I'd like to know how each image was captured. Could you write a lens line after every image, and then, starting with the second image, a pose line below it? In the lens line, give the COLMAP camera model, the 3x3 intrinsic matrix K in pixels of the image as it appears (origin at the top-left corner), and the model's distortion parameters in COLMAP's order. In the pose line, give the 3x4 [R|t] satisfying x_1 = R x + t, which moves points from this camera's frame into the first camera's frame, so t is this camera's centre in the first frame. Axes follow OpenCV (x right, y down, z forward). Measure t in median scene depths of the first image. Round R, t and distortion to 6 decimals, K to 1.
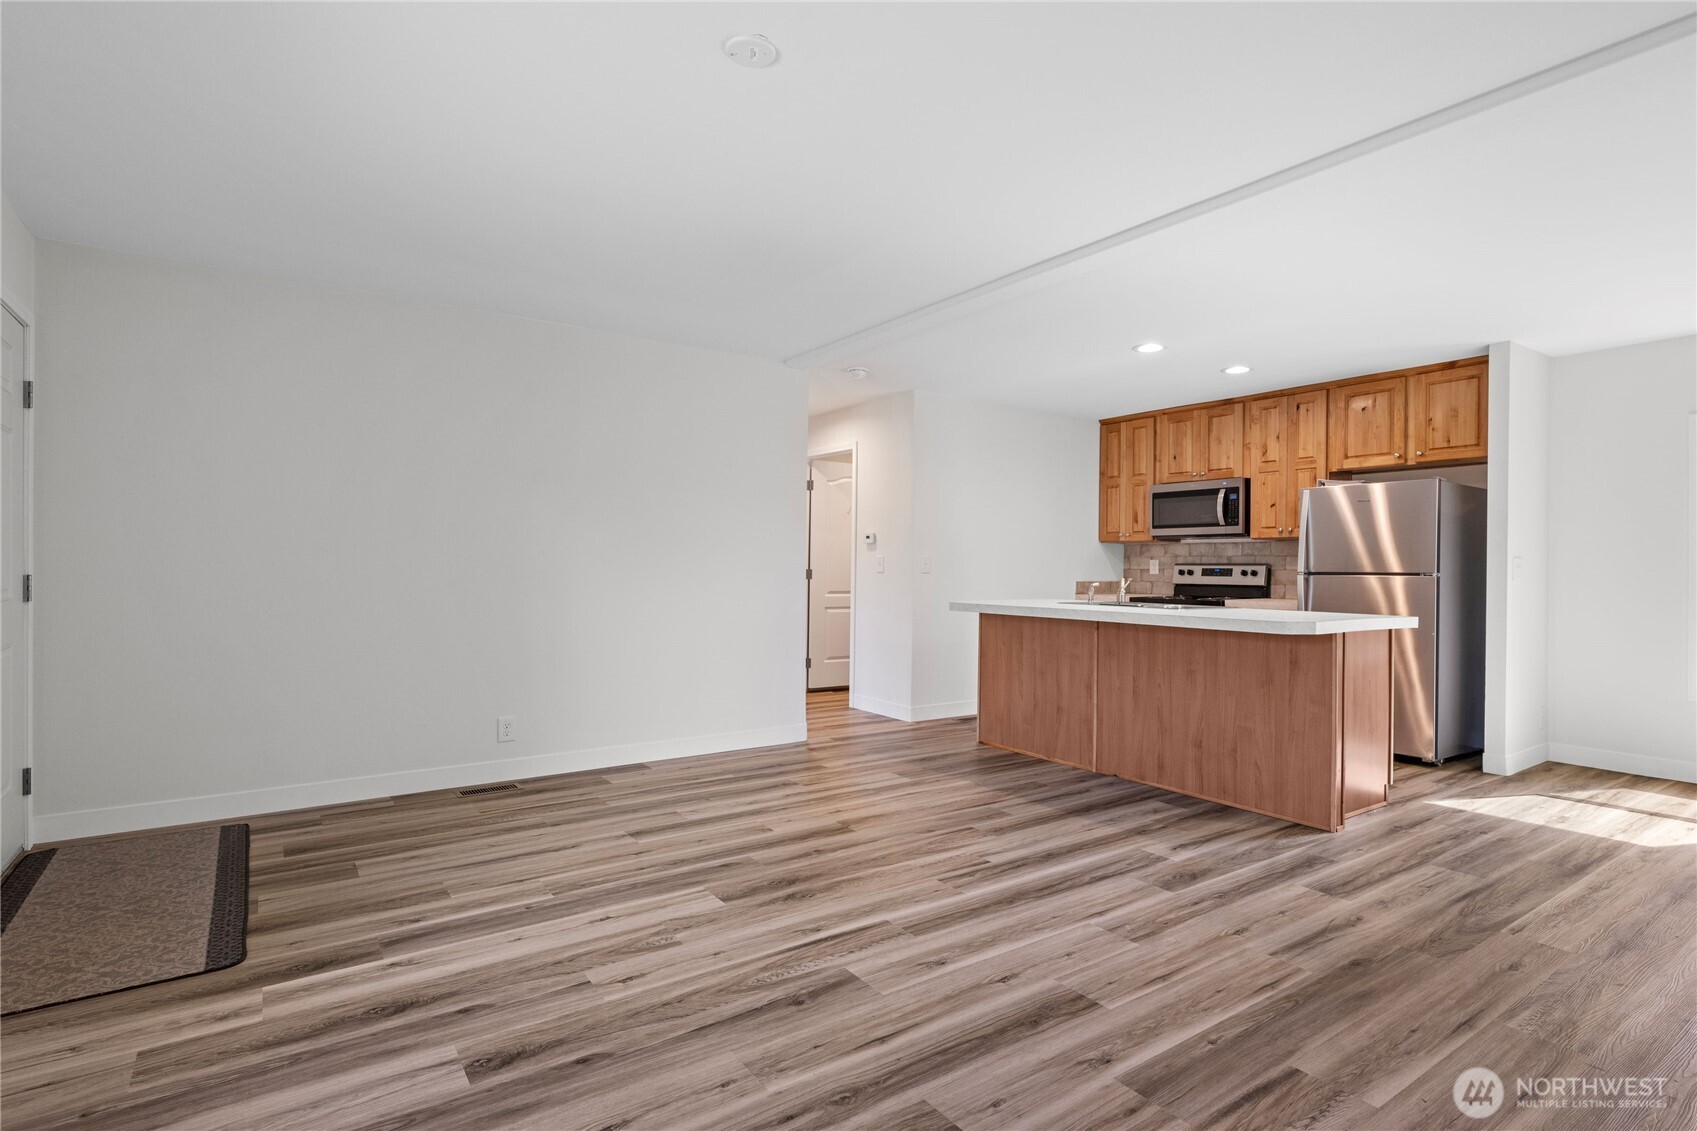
lens RADIAL K [[776.4, 0, 814.0], [0, 776.4, 565.5], [0, 0, 1]] dist [0.013421, -0.001353]
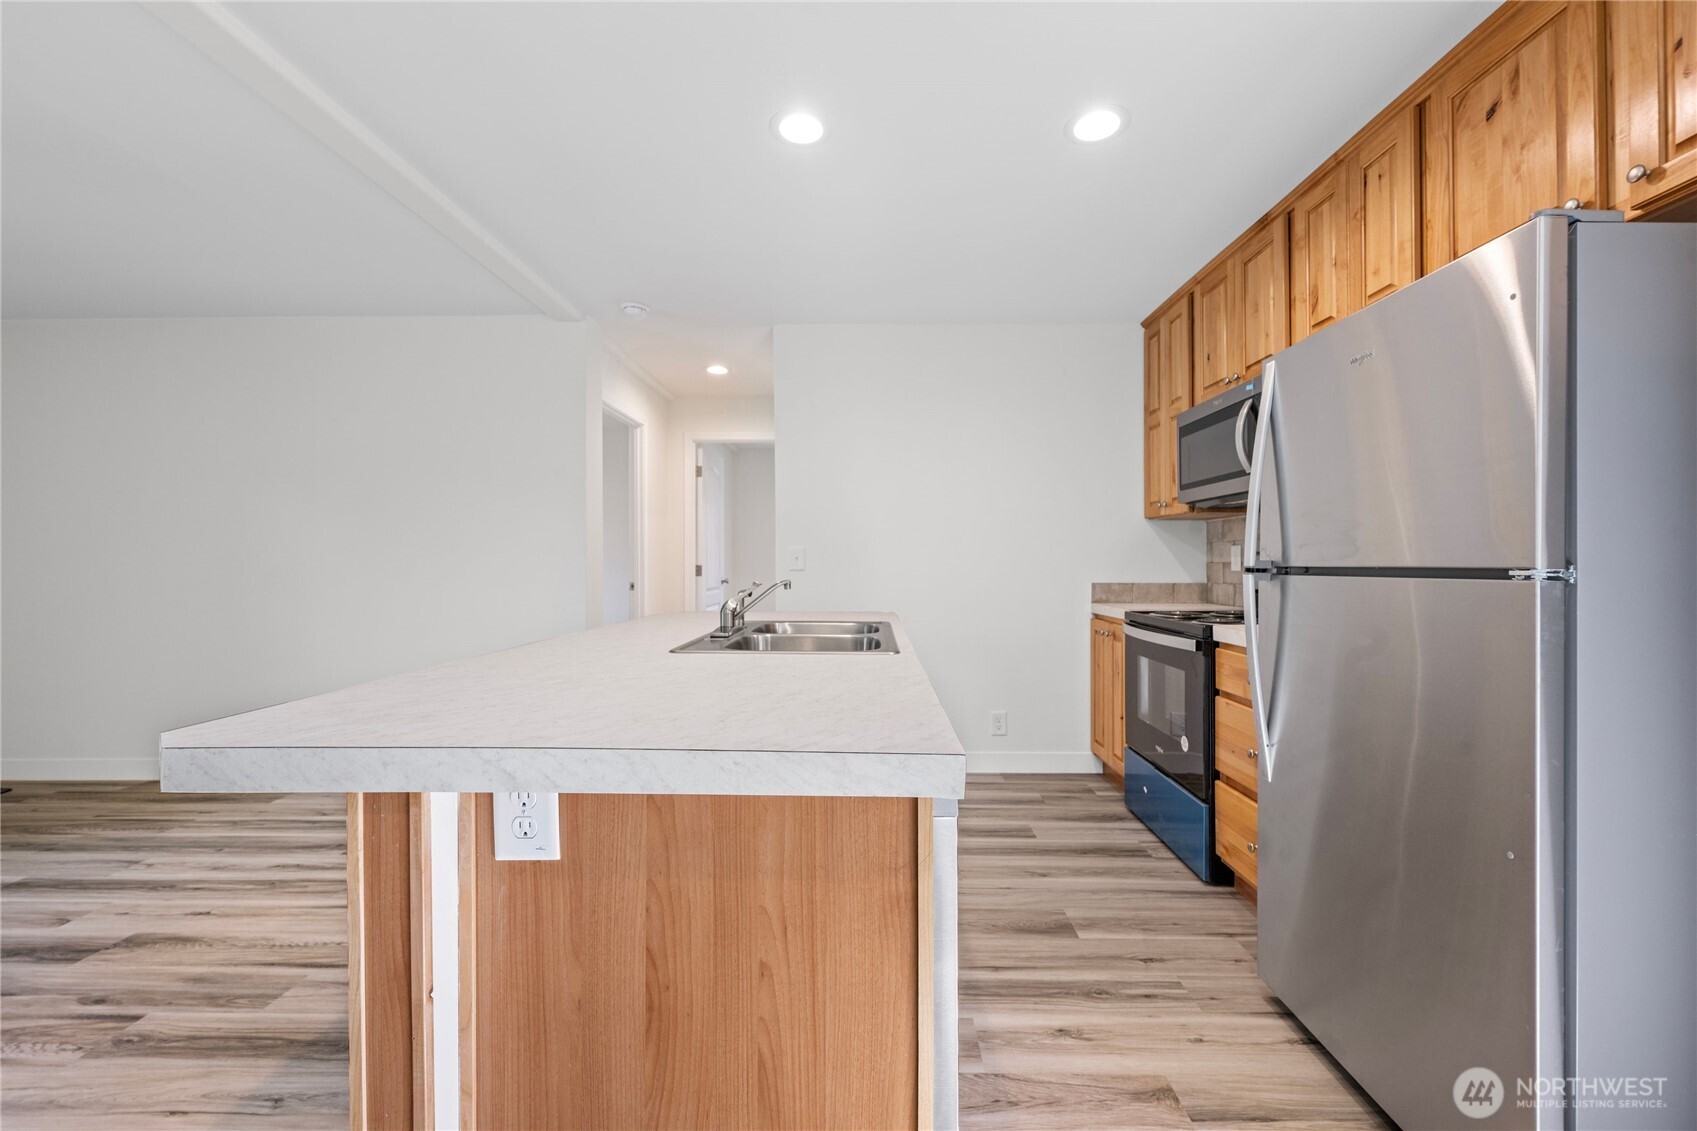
lens RADIAL K [[674.9, 0, 862.6], [0, 674.9, 559.1], [0, 0, 1]] dist [0.001354, -0.001586]
pose [[0.850054, -0.011293, -0.526575, 0.566137], [0.009392, 0.999936, -0.006283, 0.003768], [0.526612, 0.000396, 0.850105, 0.523396]]
